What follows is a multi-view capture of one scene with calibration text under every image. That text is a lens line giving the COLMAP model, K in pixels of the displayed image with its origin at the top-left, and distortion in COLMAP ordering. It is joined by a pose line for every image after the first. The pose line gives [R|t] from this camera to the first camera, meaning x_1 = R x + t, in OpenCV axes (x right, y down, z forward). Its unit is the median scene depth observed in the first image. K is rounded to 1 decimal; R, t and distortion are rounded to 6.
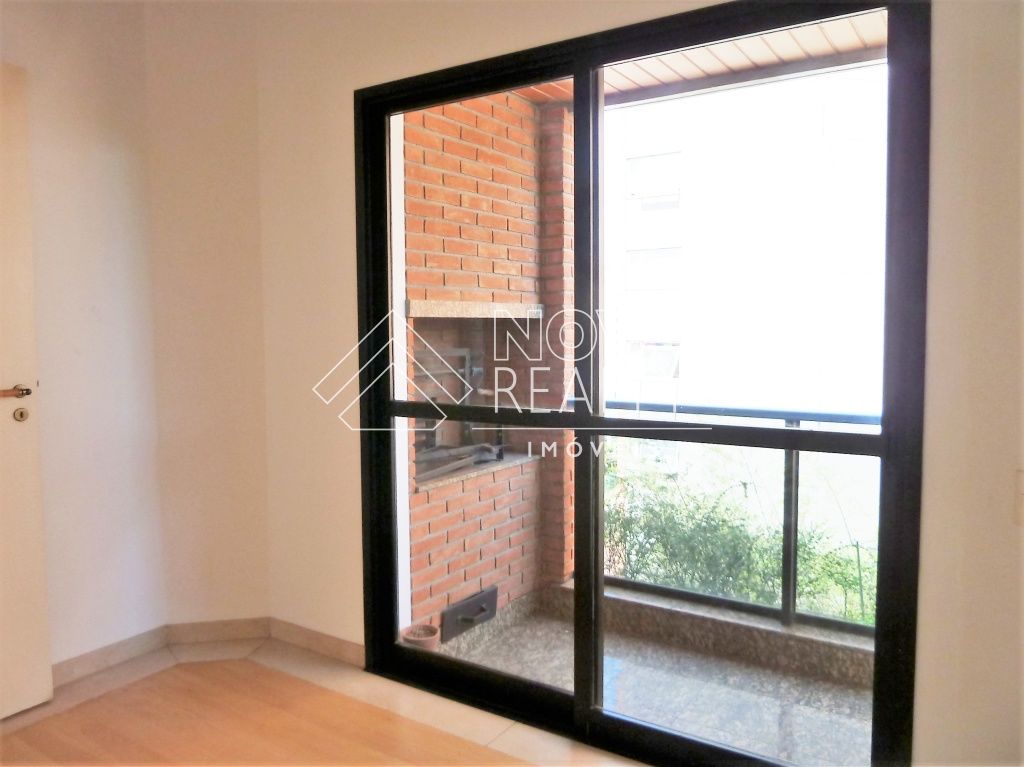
lens RADIAL K [[775.4, 0, 512.0], [0, 775.4, 383.1], [0, 0, 1]] dist [-0.024357, -0.009218]
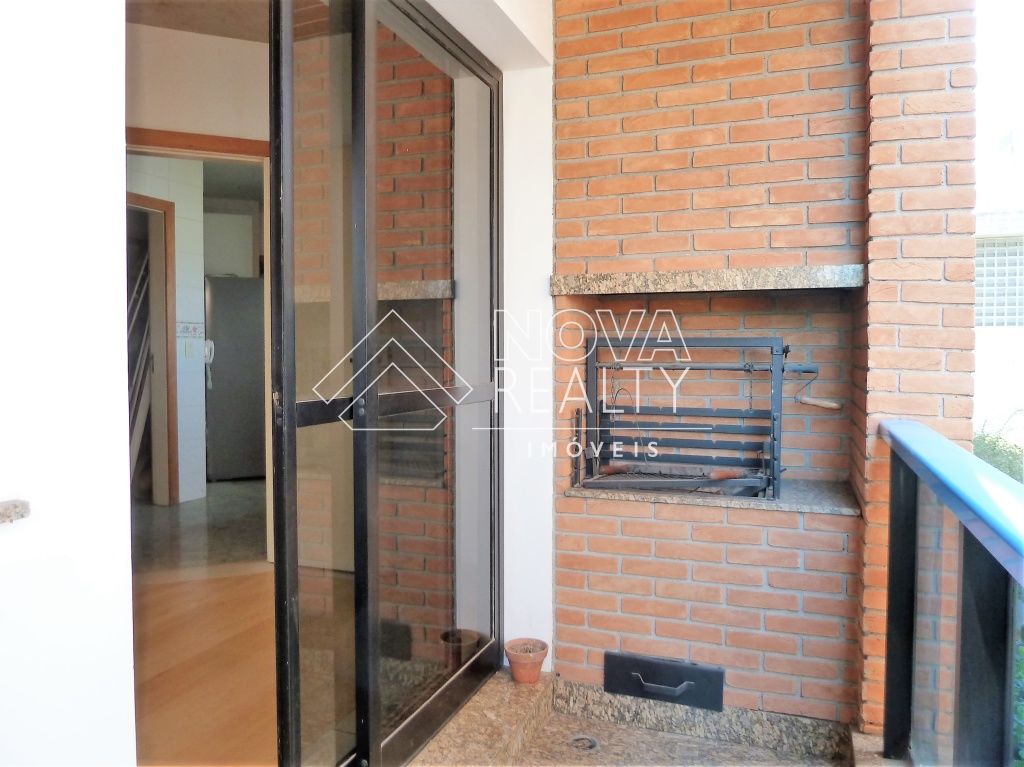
lens RADIAL K [[775.4, 0, 512.0], [0, 775.4, 386.3], [0, 0, 1]] dist [-0.024357, -0.009218]
pose [[0.219400, 0.040841, -0.974780, 0.632557], [-0.078228, 0.996643, 0.024150, 0.001956], [0.972494, 0.070956, 0.221859, 0.656013]]
